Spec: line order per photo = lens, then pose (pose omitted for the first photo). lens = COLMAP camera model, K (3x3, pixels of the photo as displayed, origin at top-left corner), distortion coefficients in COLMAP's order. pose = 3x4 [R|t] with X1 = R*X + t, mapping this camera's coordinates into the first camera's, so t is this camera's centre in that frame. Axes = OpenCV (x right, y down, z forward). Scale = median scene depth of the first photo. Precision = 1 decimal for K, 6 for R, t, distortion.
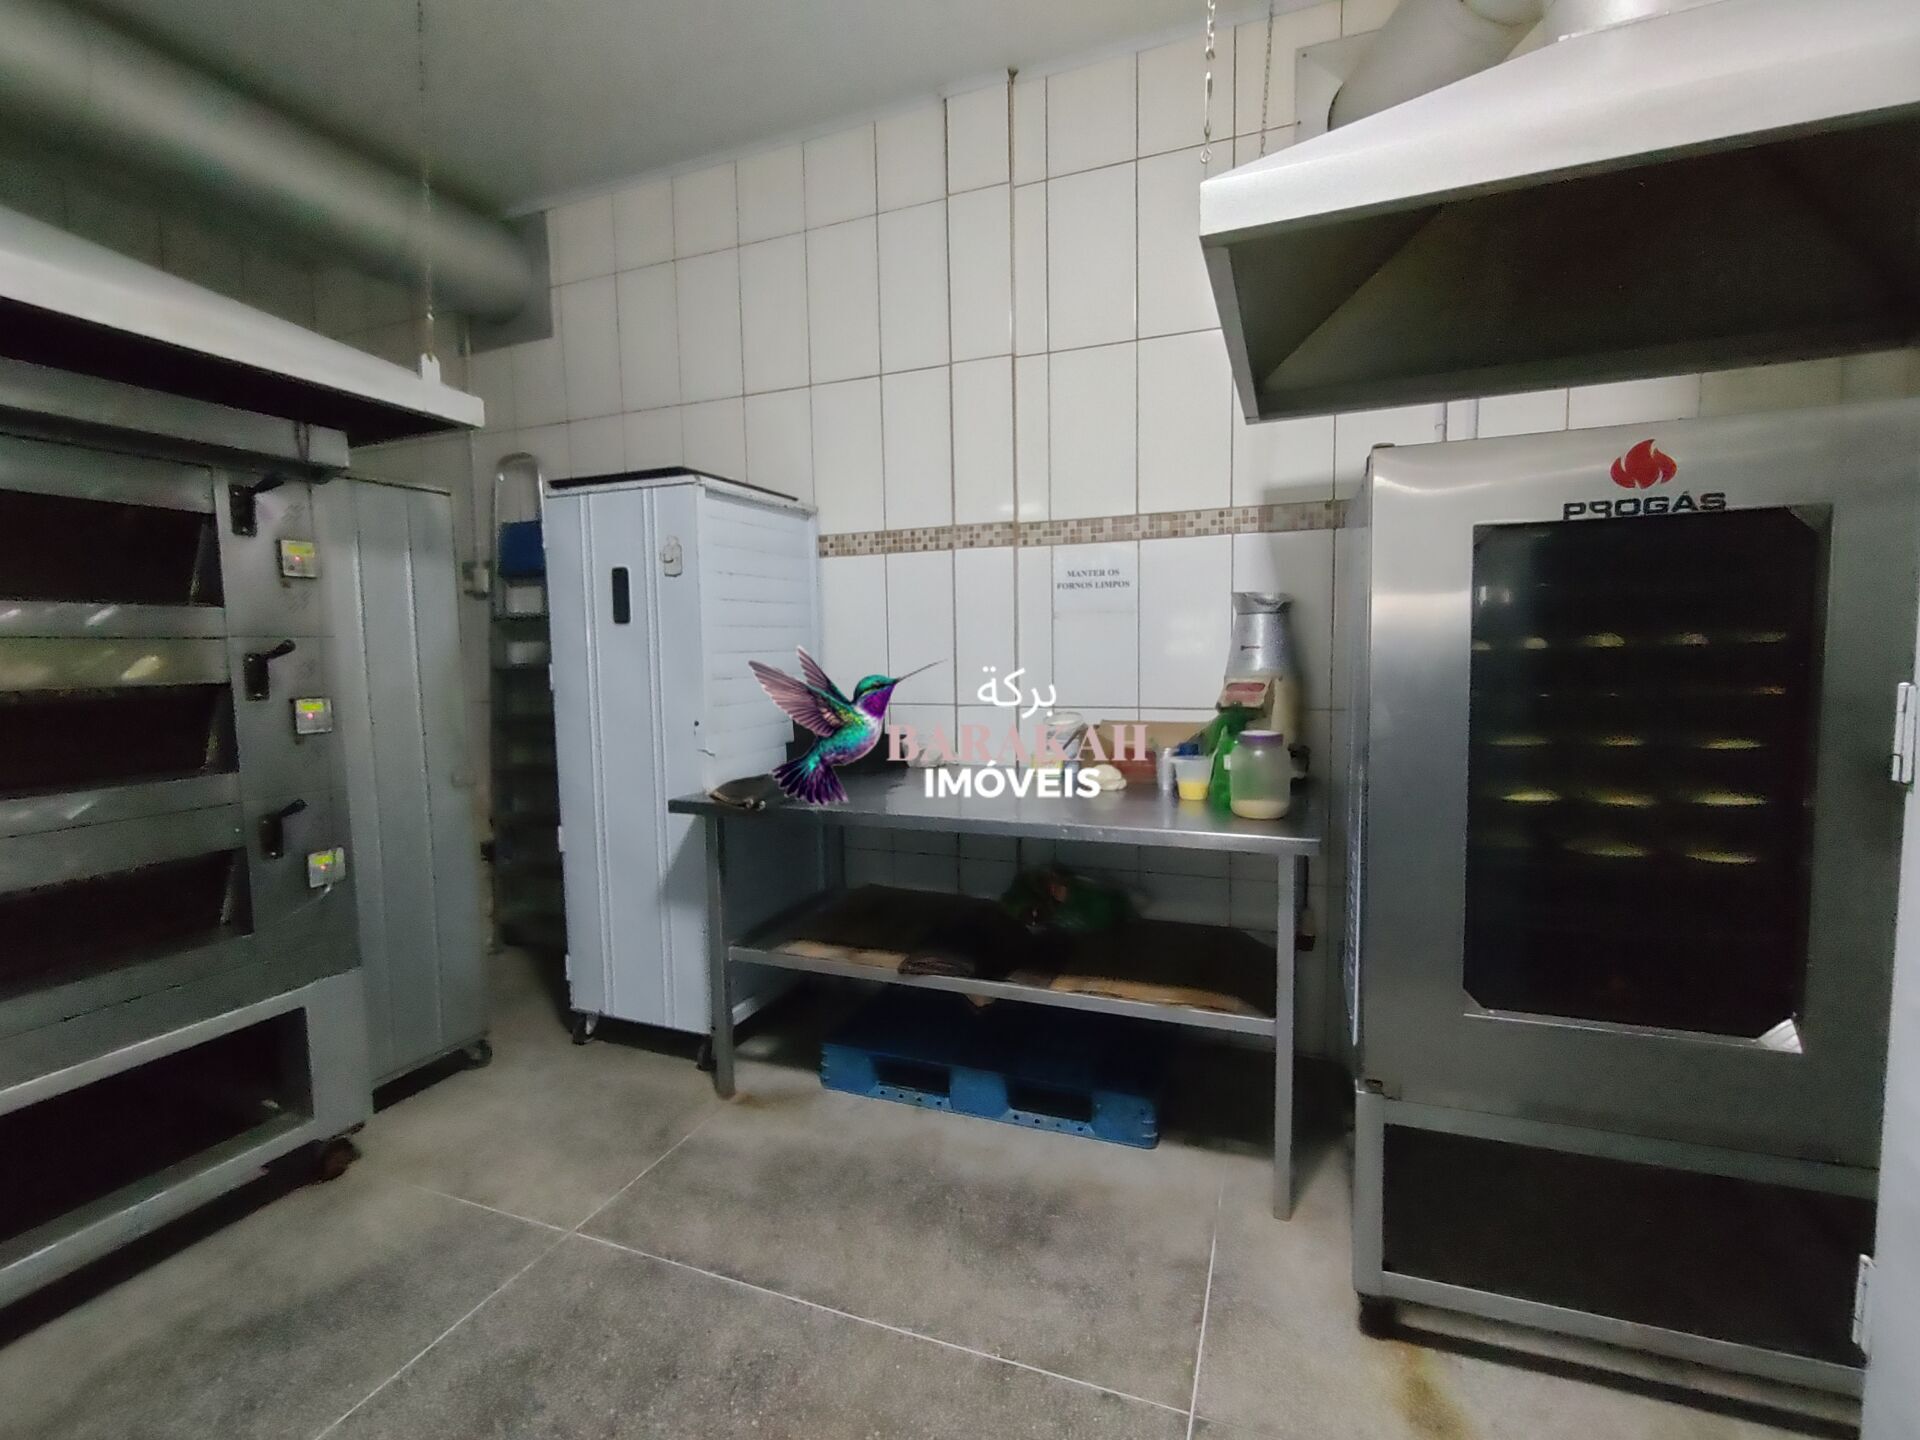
lens RADIAL K [[870.4, 0, 964.3], [0, 870.4, 737.8], [0, 0, 1]] dist [-0.001760, 0.002244]
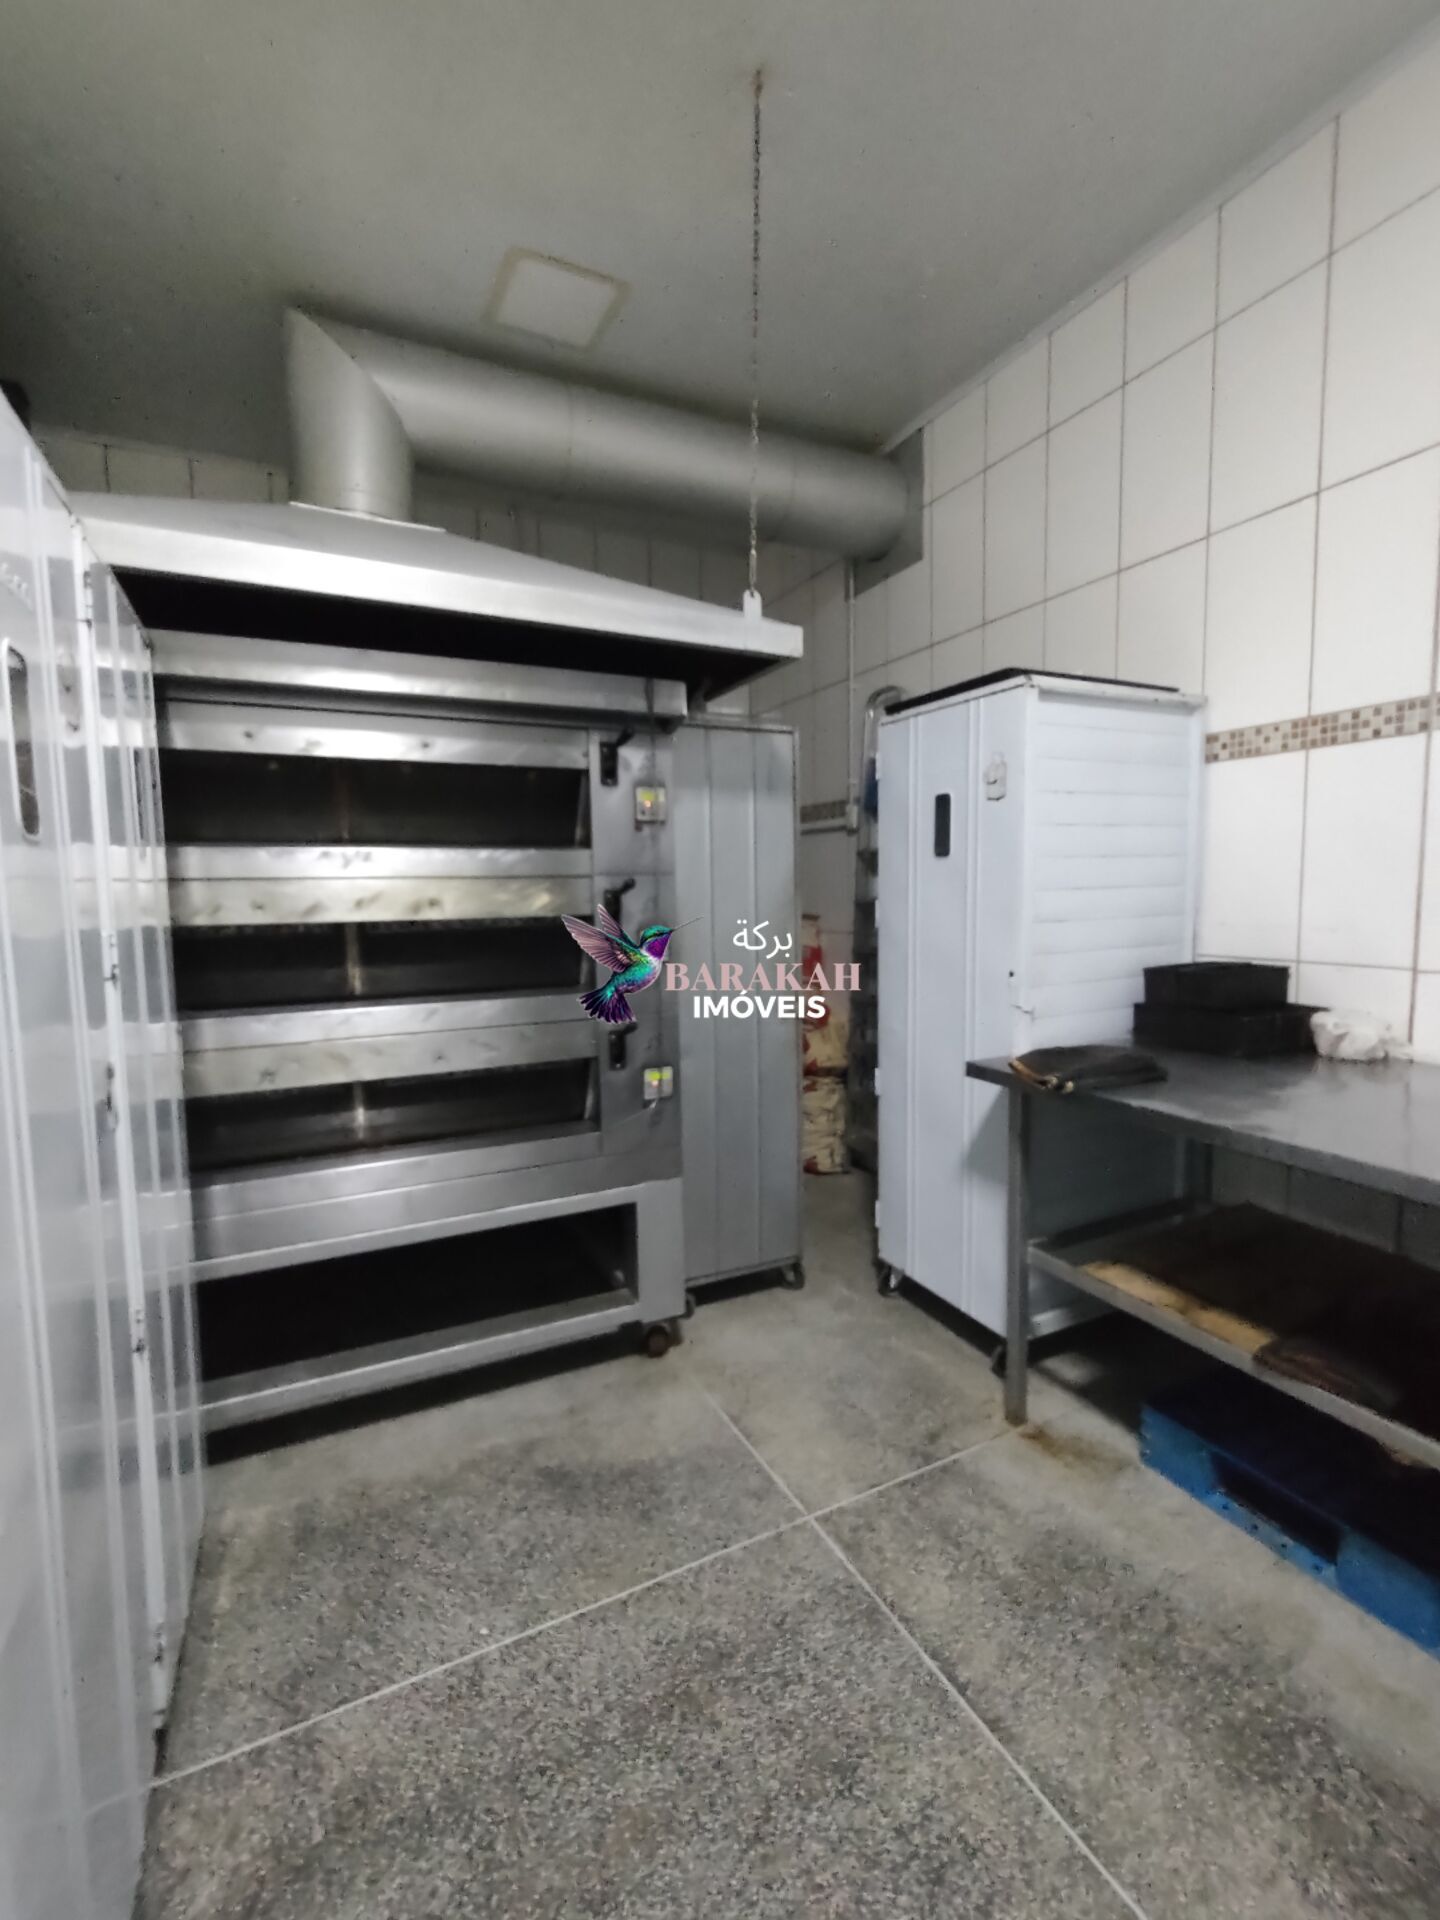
lens RADIAL K [[870.4, 0, 709.8], [0, 870.4, 974.7], [0, 0, 1]] dist [-0.001760, 0.002244]
pose [[0.745099, 0.071222, -0.663140, 0.038984], [-0.066116, 0.997272, 0.032820, -0.028187], [0.663668, 0.019390, 0.747776, 0.208910]]
